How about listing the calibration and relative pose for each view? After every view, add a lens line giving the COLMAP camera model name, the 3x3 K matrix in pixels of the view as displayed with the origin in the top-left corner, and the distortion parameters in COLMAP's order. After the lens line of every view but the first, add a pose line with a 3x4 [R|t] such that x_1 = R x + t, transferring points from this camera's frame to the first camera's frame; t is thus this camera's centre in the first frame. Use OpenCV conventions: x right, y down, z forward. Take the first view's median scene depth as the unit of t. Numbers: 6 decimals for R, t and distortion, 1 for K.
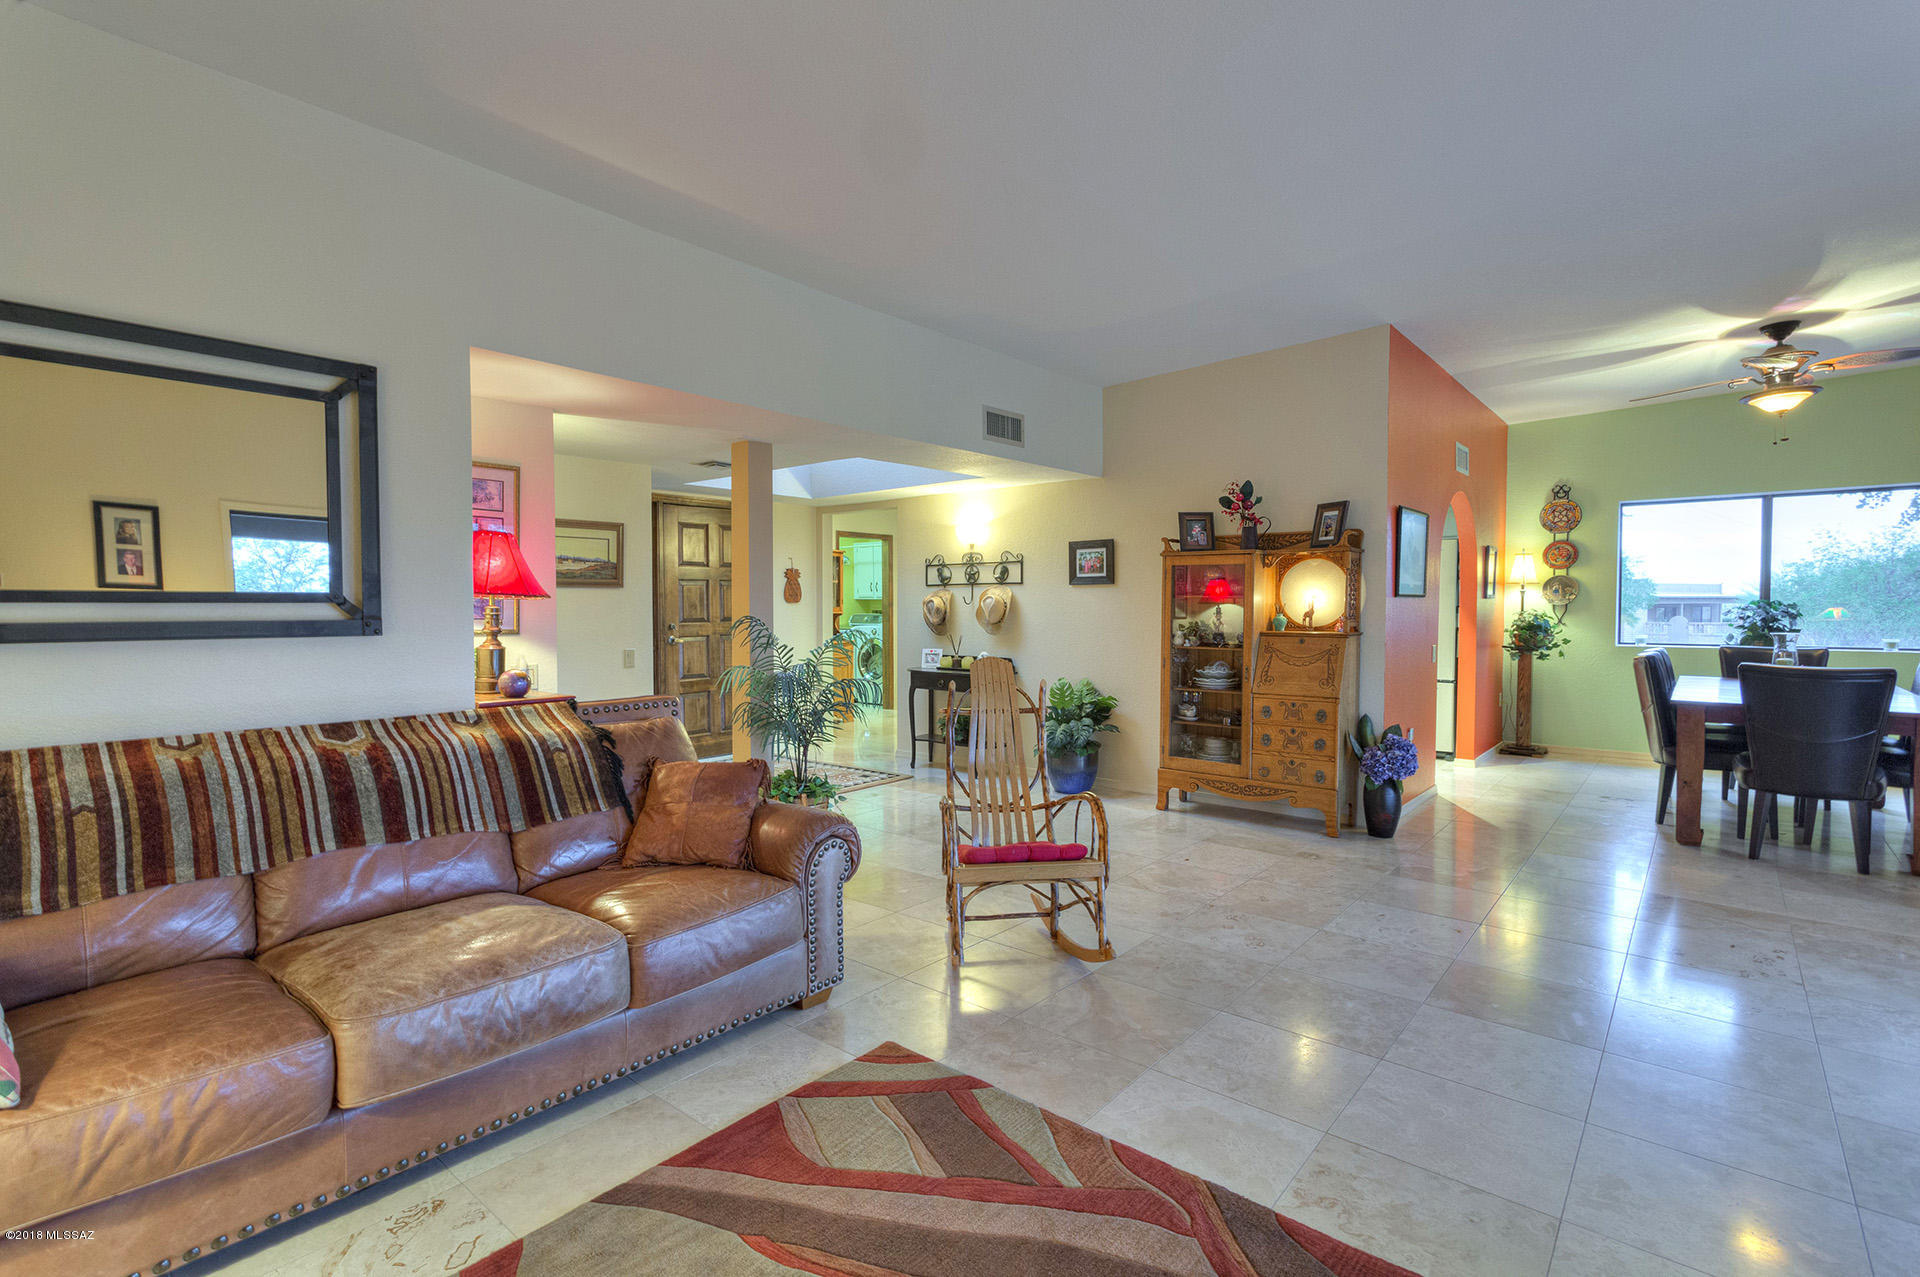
lens RADIAL K [[923.9, 0, 927.2], [0, 923.9, 635.0], [0, 0, 1]] dist [0.000381, 0.002662]
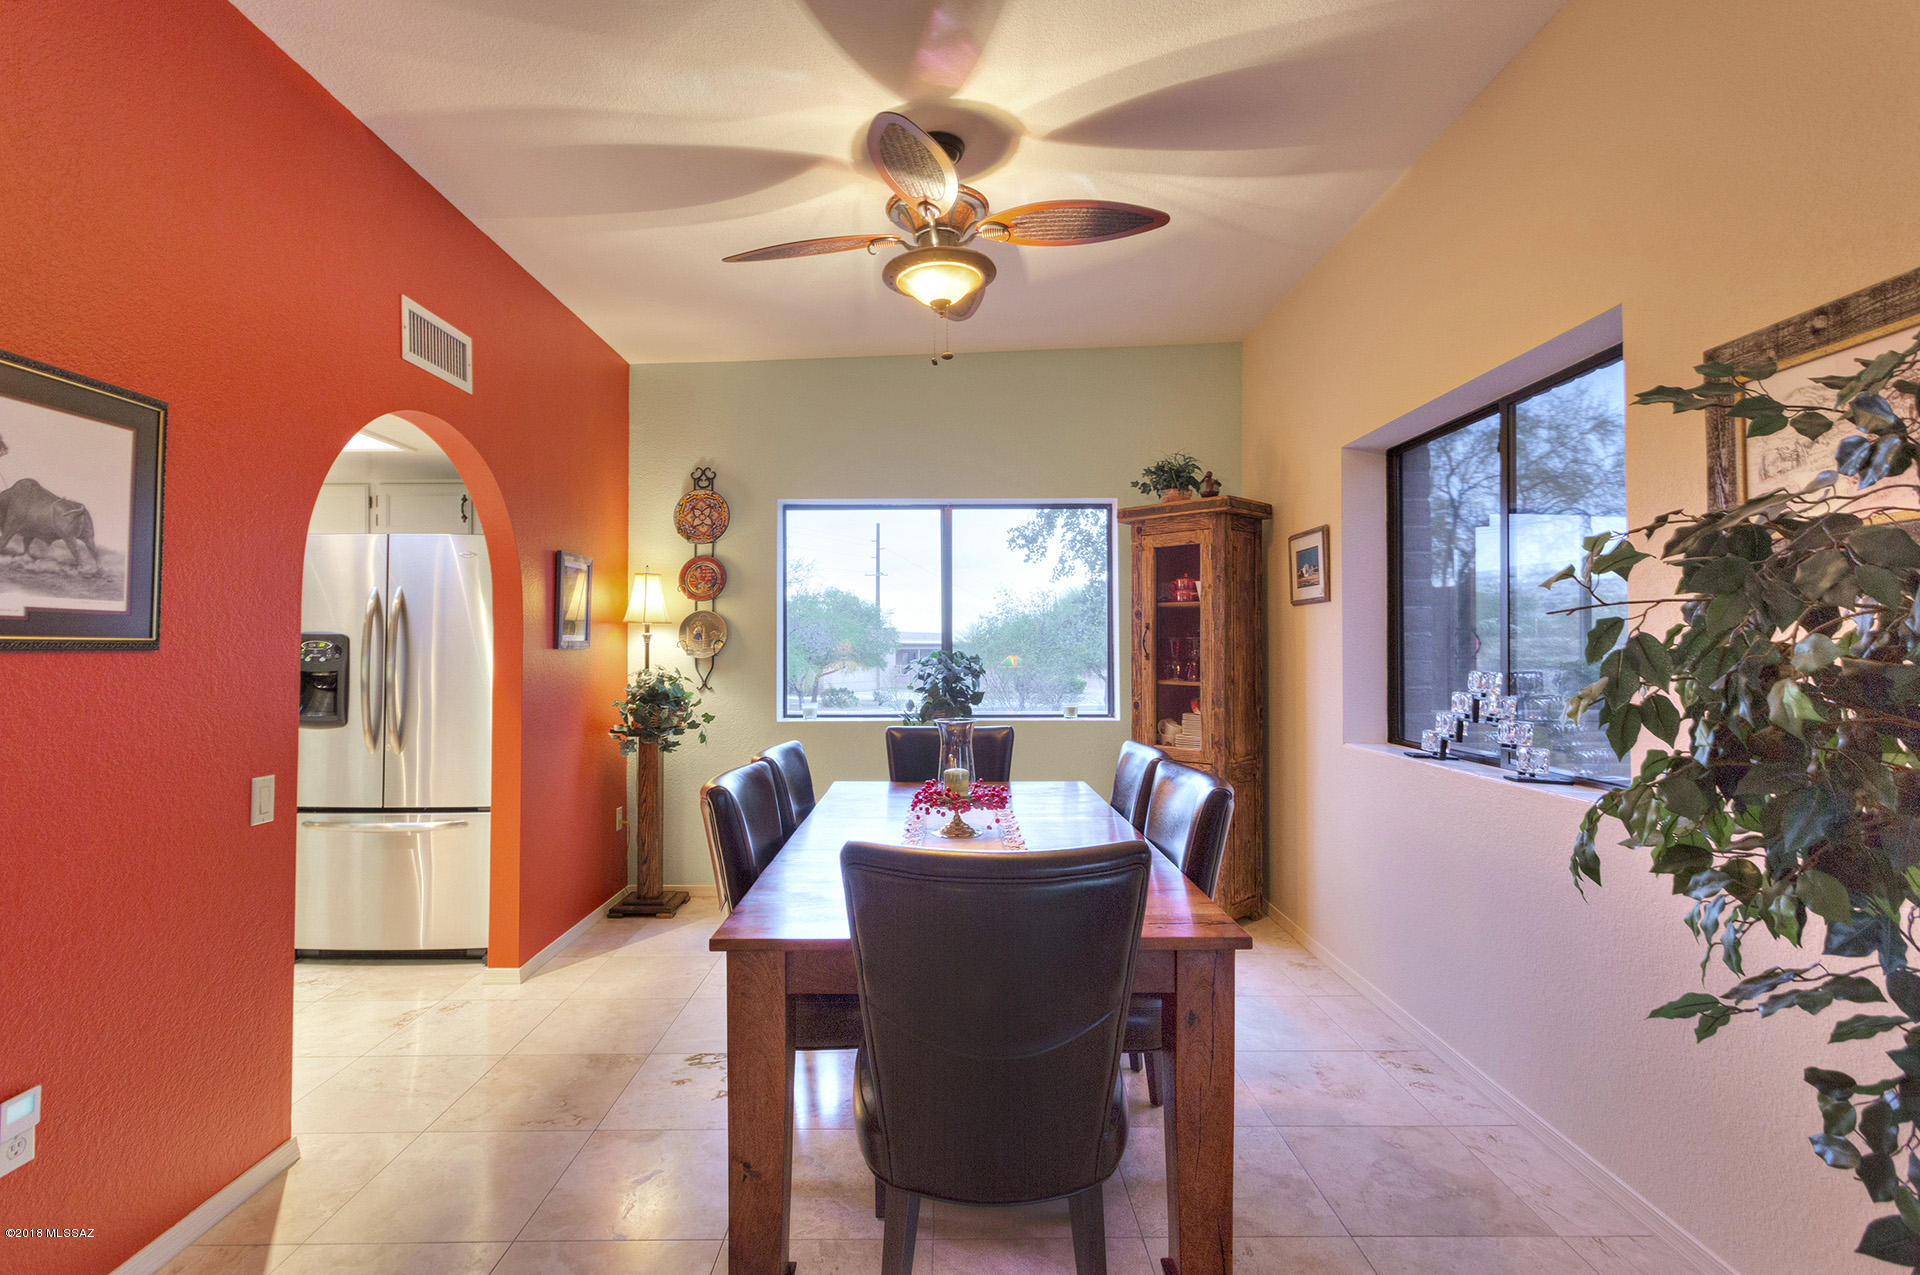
lens RADIAL K [[923.9, 0, 960.4], [0, 923.9, 634.8], [0, 0, 1]] dist [0.000381, 0.002662]
pose [[0.750436, 0.010368, 0.660862, 0.405806], [0.021477, 0.998966, -0.040060, -0.019849], [-0.660595, 0.044255, 0.749437, 0.420910]]
